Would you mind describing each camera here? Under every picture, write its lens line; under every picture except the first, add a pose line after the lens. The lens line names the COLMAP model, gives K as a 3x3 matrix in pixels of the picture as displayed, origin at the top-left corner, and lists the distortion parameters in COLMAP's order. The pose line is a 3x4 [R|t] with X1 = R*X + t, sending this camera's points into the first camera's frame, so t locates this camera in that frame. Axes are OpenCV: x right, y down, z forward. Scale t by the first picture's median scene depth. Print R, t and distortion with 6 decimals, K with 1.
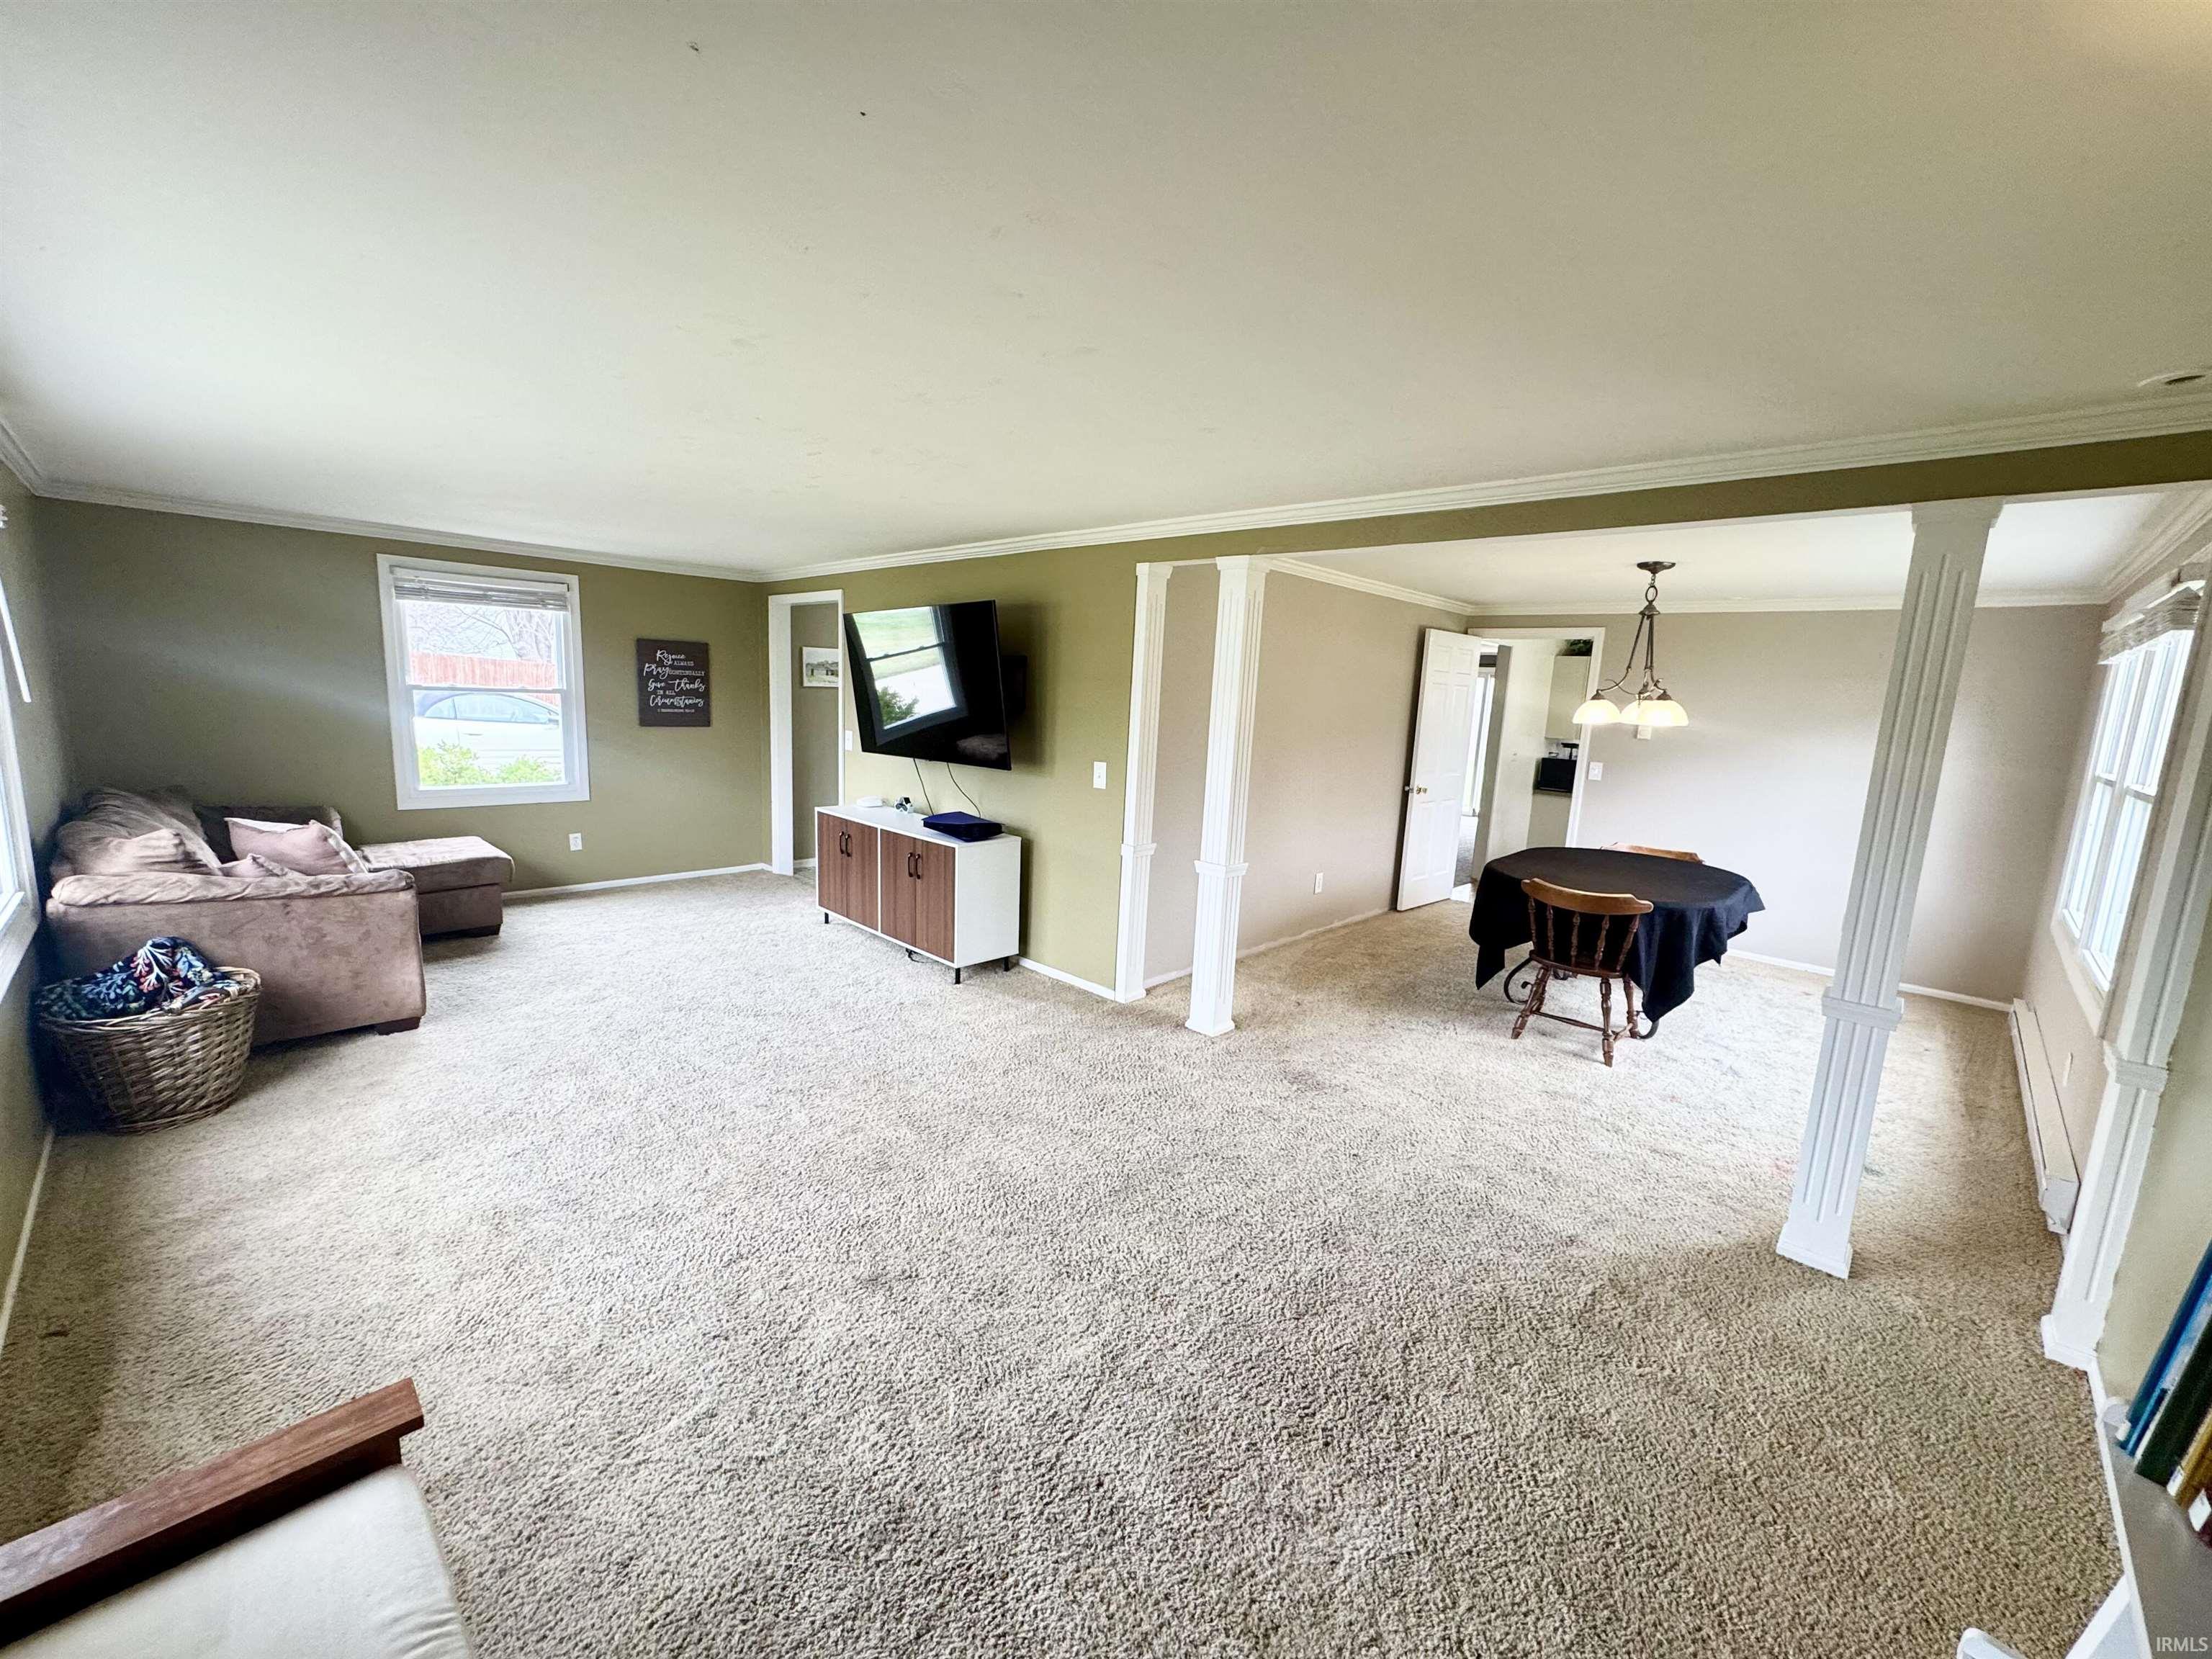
lens RADIAL K [[883.1, 0, 1101.8], [0, 883.1, 831.1], [0, 0, 1]] dist [-0.002548, 0.000464]
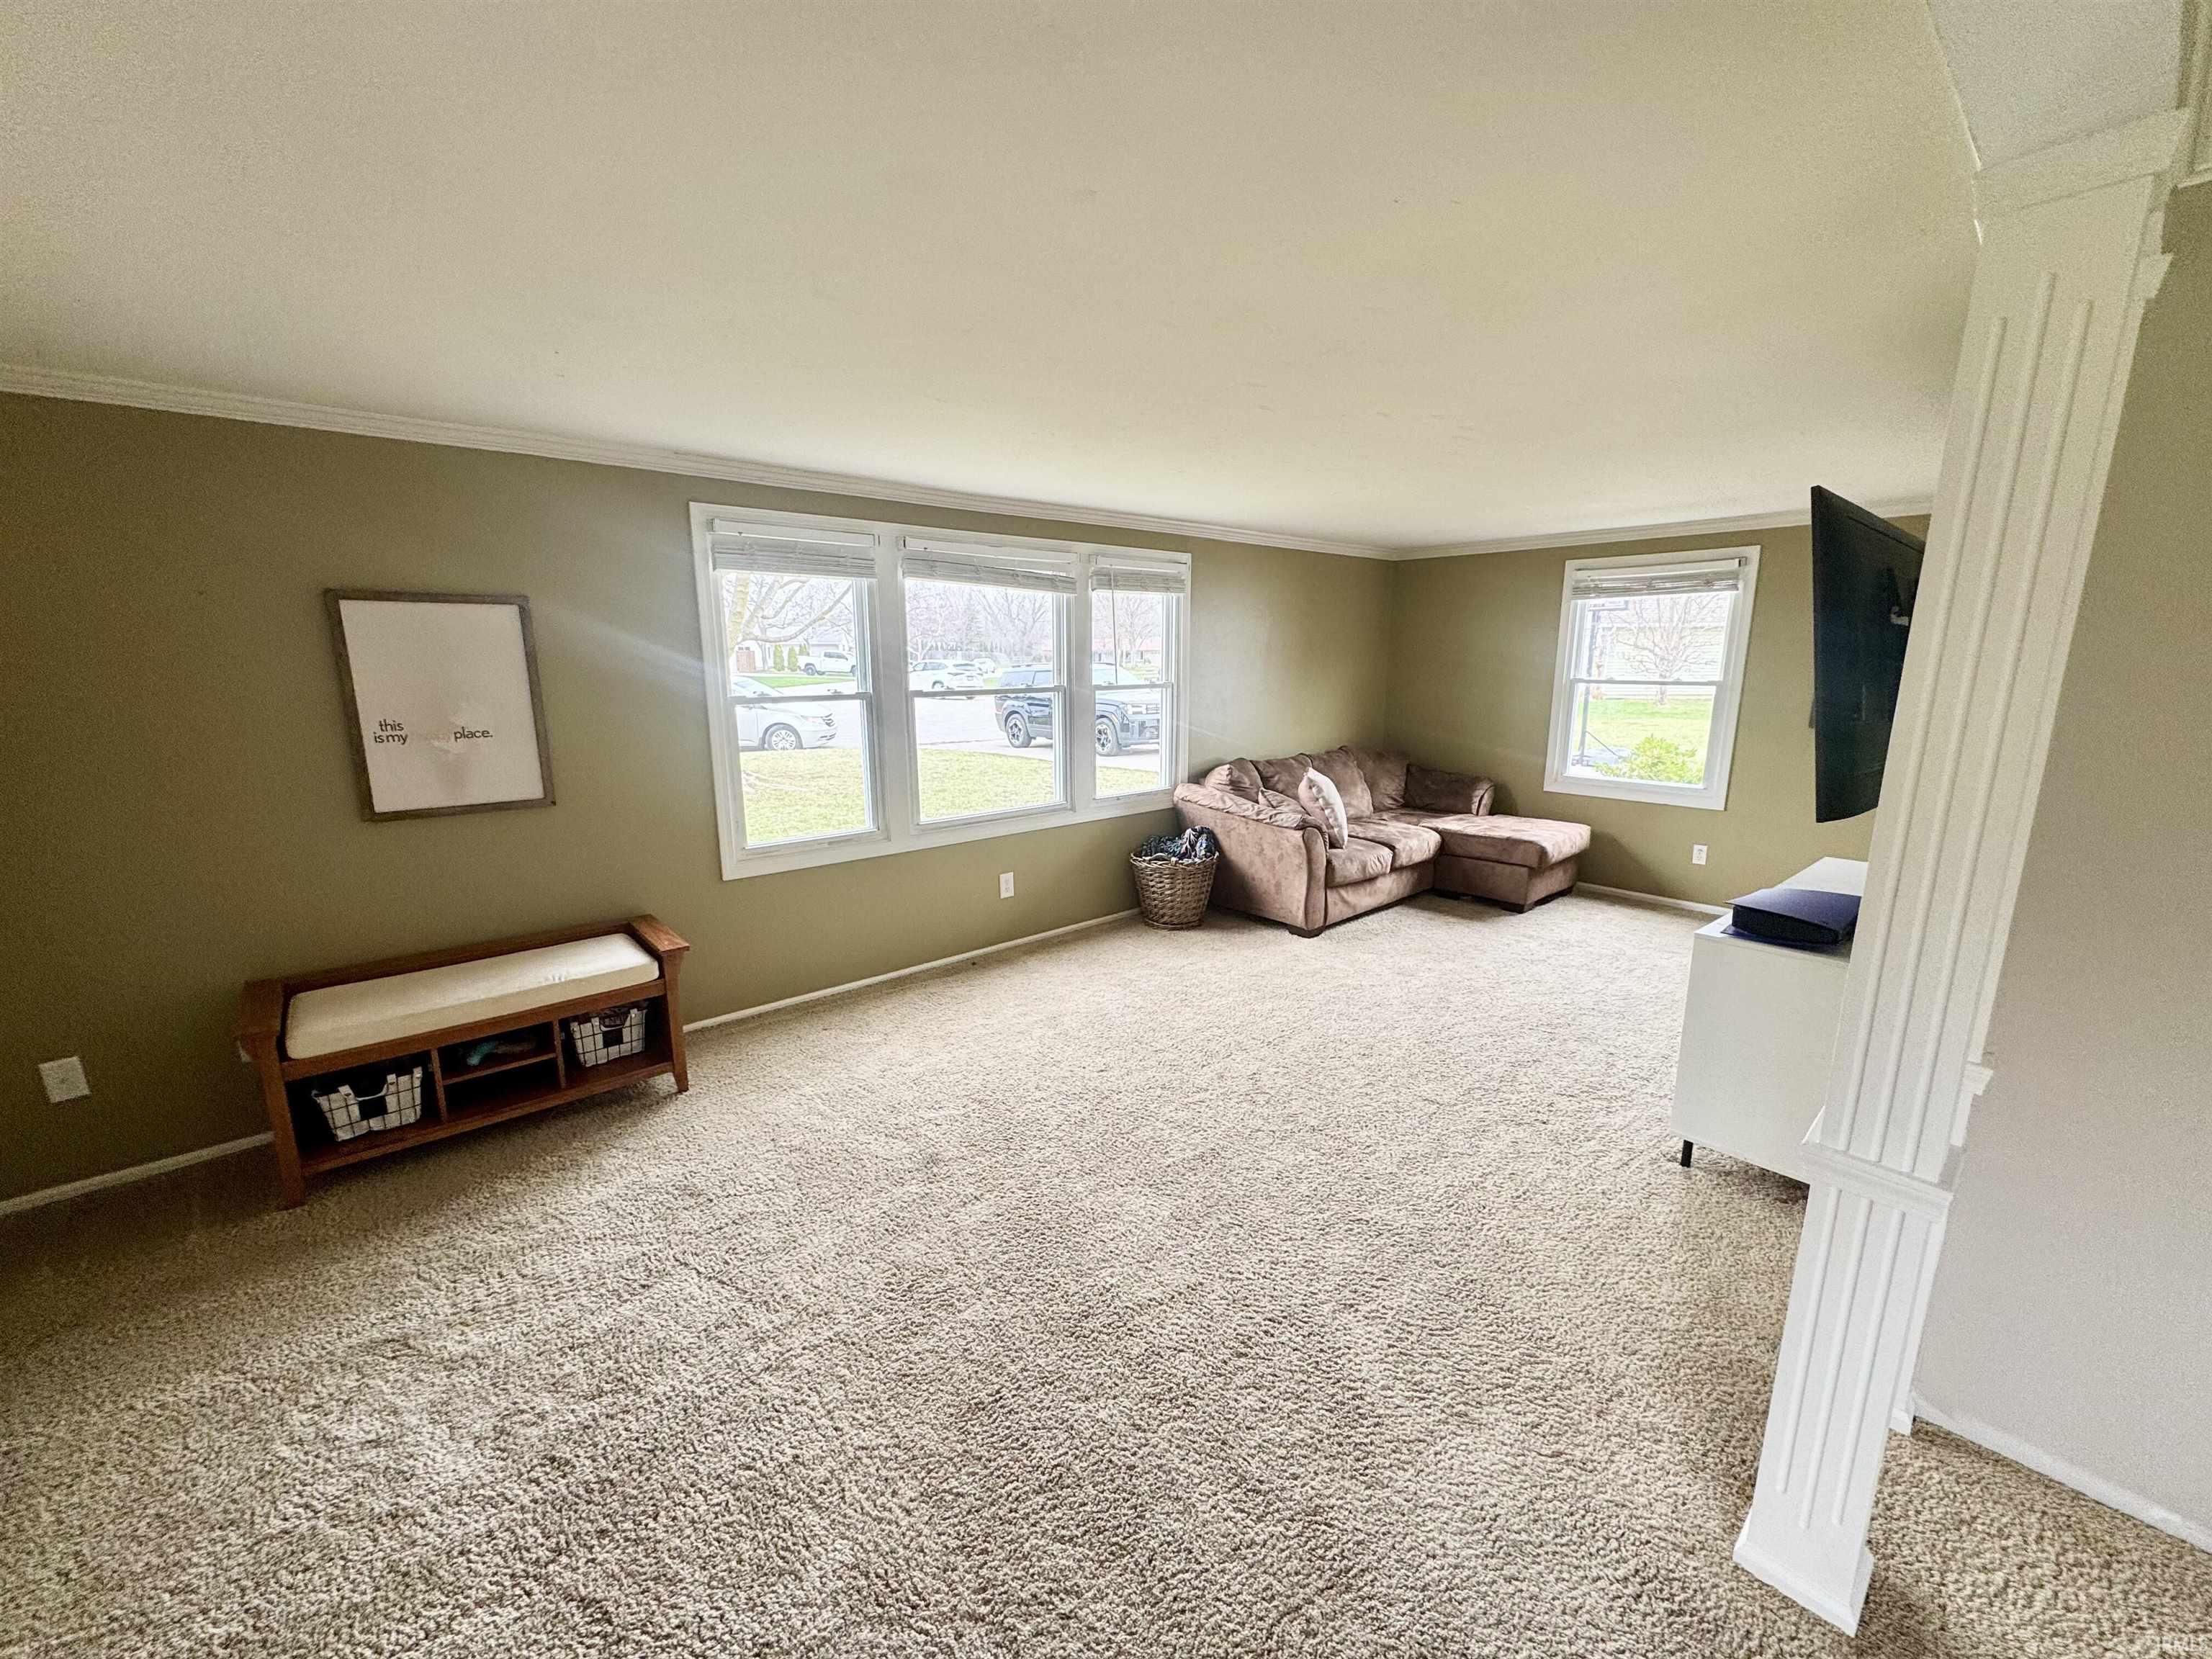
lens RADIAL K [[883.1, 0, 1115.6], [0, 883.1, 835.3], [0, 0, 1]] dist [-0.002548, 0.000464]
pose [[-0.080857, 0.156444, -0.984372, 0.413620], [-0.161544, 0.972491, 0.167825, -0.079631], [0.983548, 0.172589, -0.053360, 0.617308]]
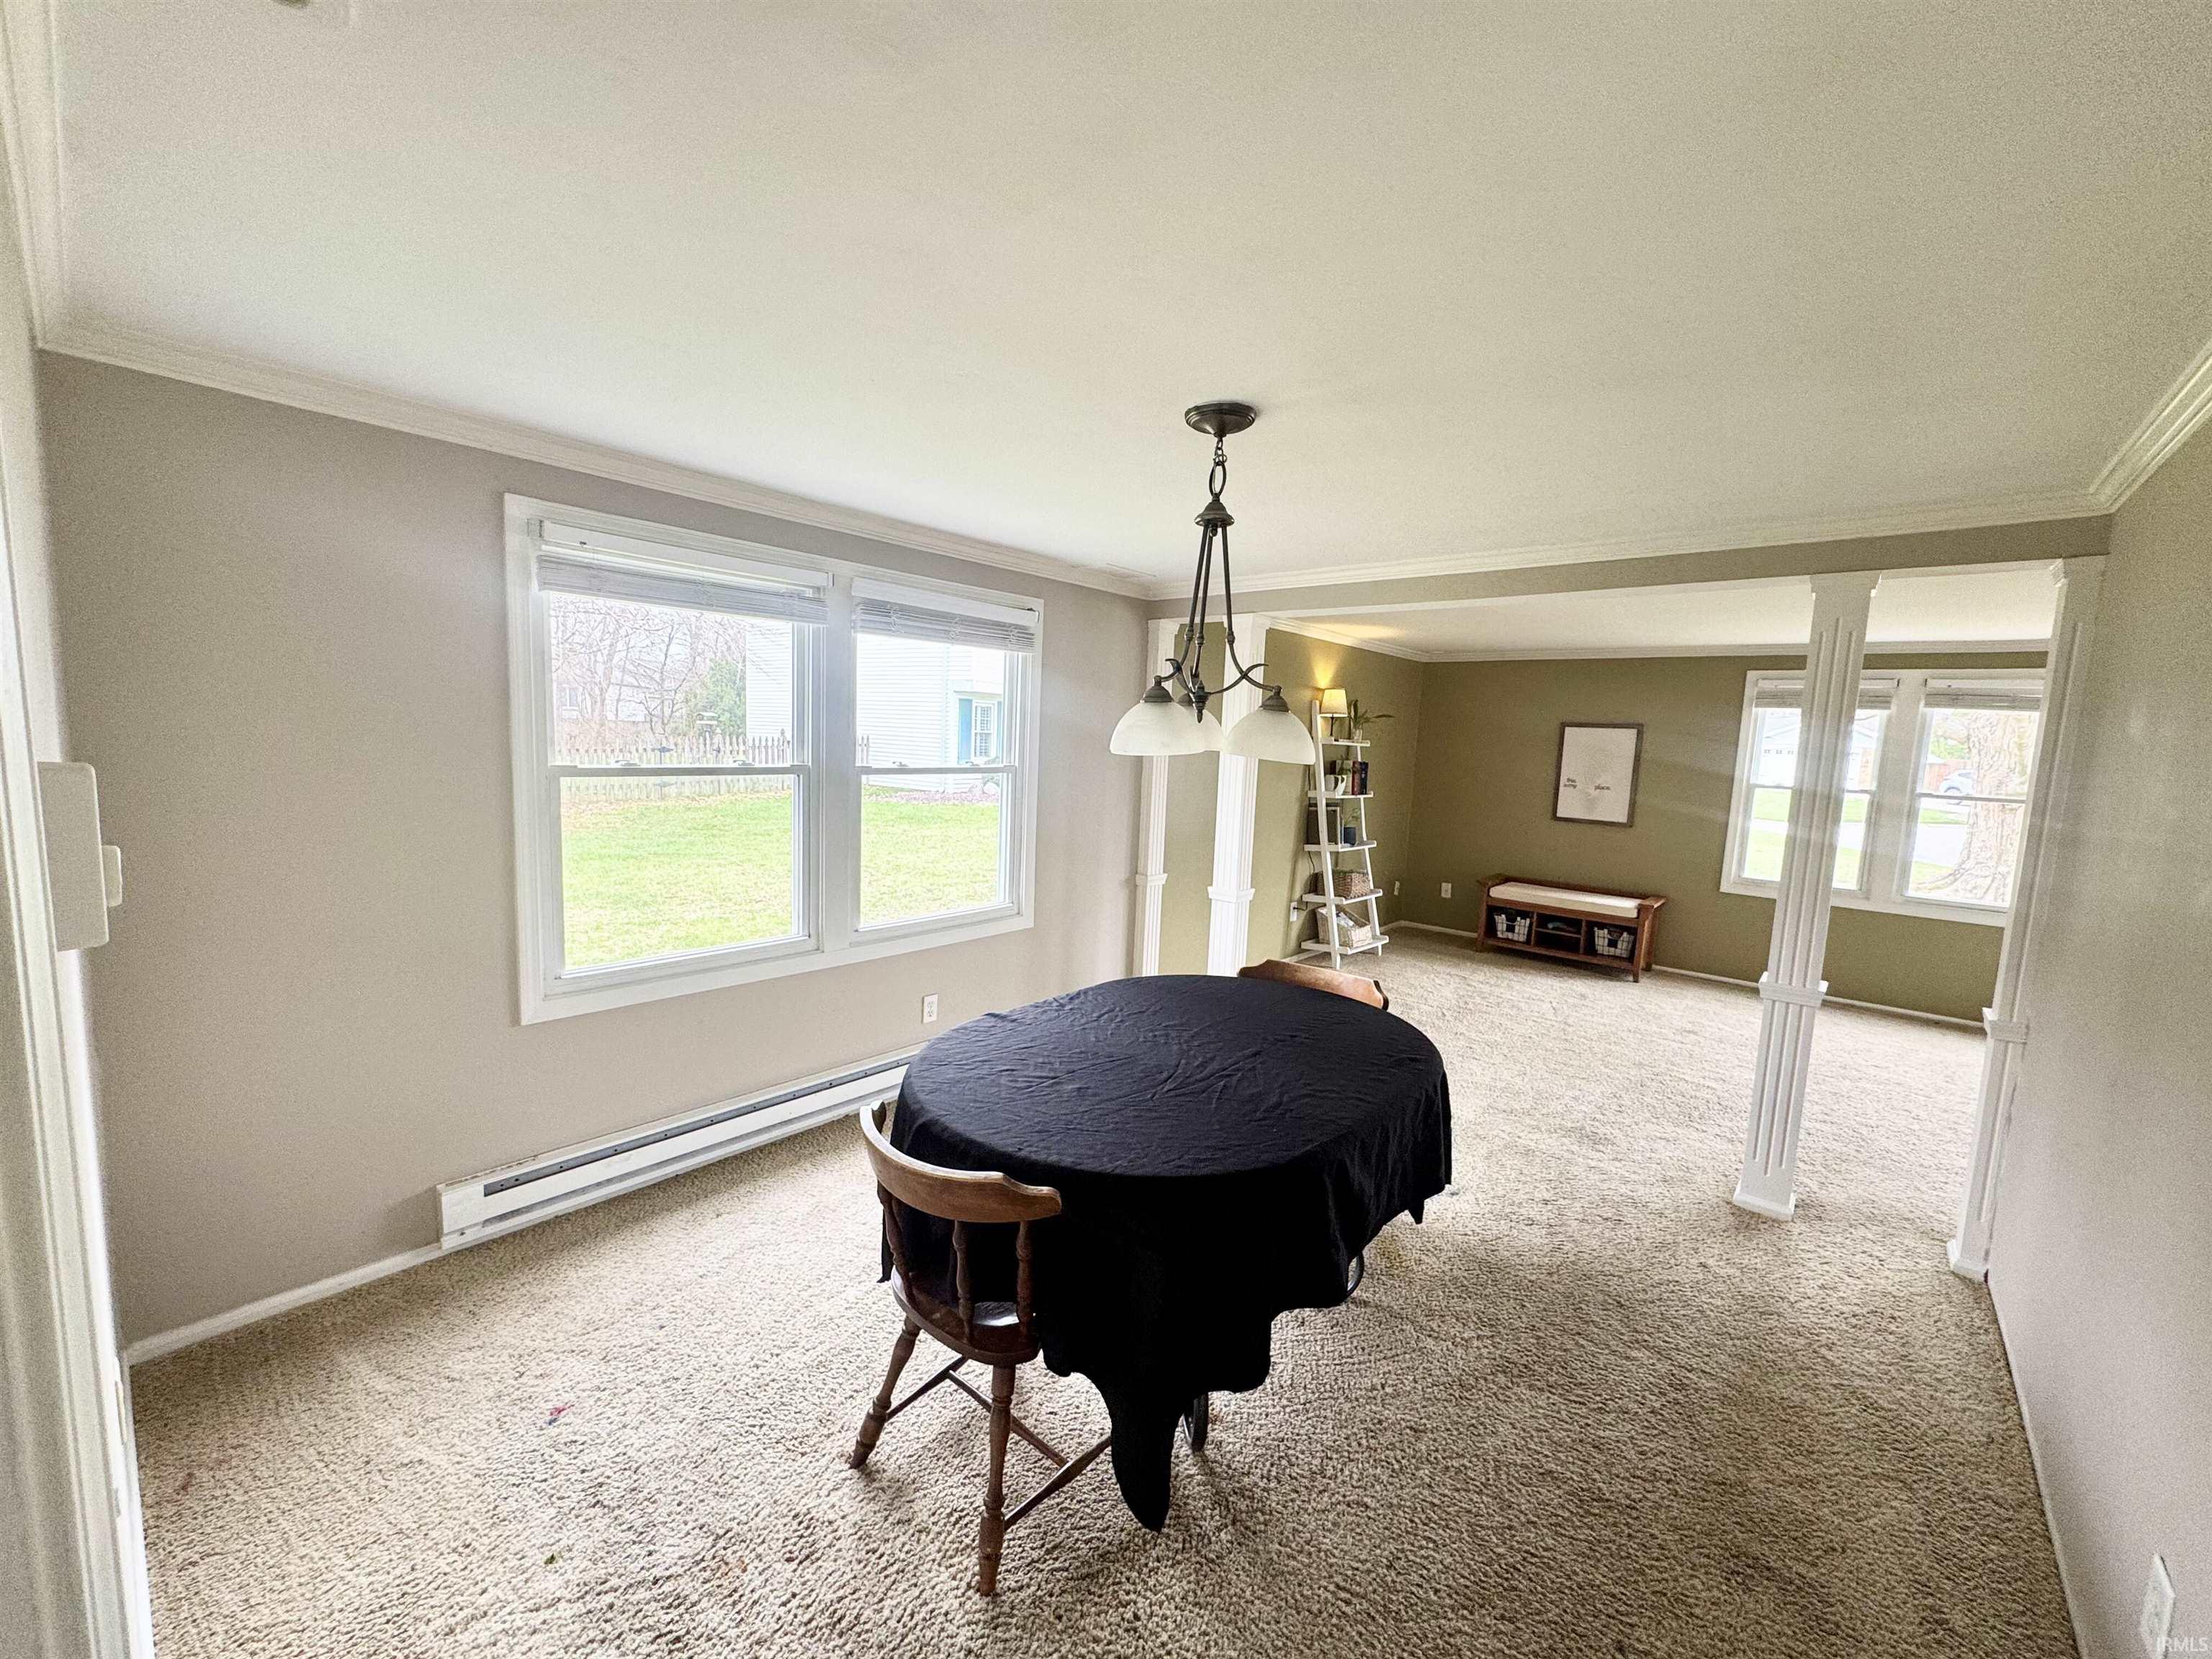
lens RADIAL K [[883.1, 0, 1114.1], [0, 883.1, 834.4], [0, 0, 1]] dist [-0.002548, 0.000464]
pose [[-0.994221, -0.081633, -0.069715, 0.659675], [-0.097369, 0.959205, 0.265416, -0.191365], [0.045205, 0.270670, -0.961610, 1.433080]]
